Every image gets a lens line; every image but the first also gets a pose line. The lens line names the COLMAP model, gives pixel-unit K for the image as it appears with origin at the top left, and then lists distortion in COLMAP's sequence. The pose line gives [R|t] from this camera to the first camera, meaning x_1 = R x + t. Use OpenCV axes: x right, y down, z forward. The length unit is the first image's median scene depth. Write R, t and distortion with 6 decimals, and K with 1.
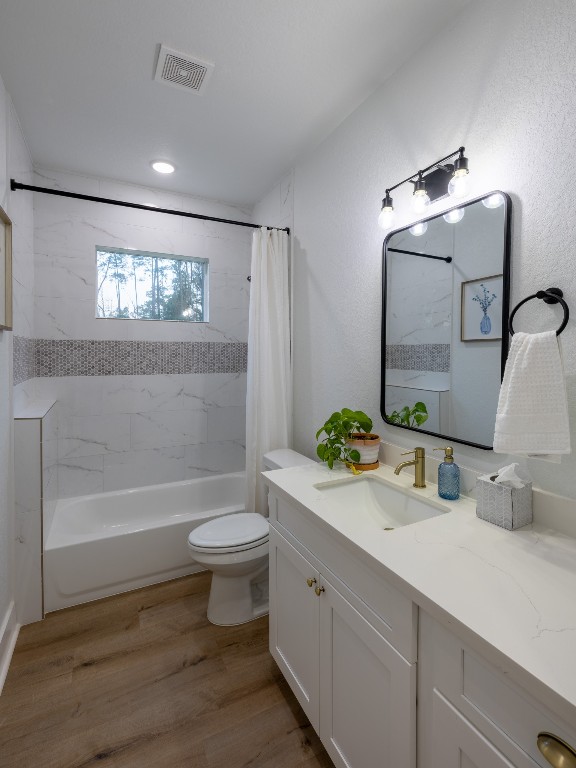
lens RADIAL K [[373.7, 0, 303.5], [0, 373.7, 384.5], [0, 0, 1]] dist [0.002409, -0.000131]
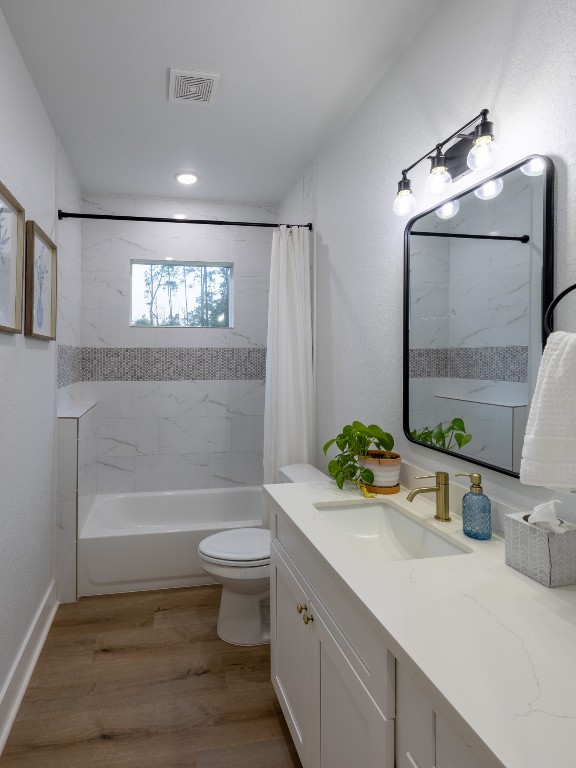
lens RADIAL K [[409.3, 0, 224.0], [0, 409.3, 383.3], [0, 0, 1]] dist [0.002335, 0.000731]
pose [[0.945941, 0.015028, -0.323992, 0.108968], [-0.022740, 0.999541, -0.020031, 0.000978], [0.323542, 0.026316, 0.945848, -0.016990]]
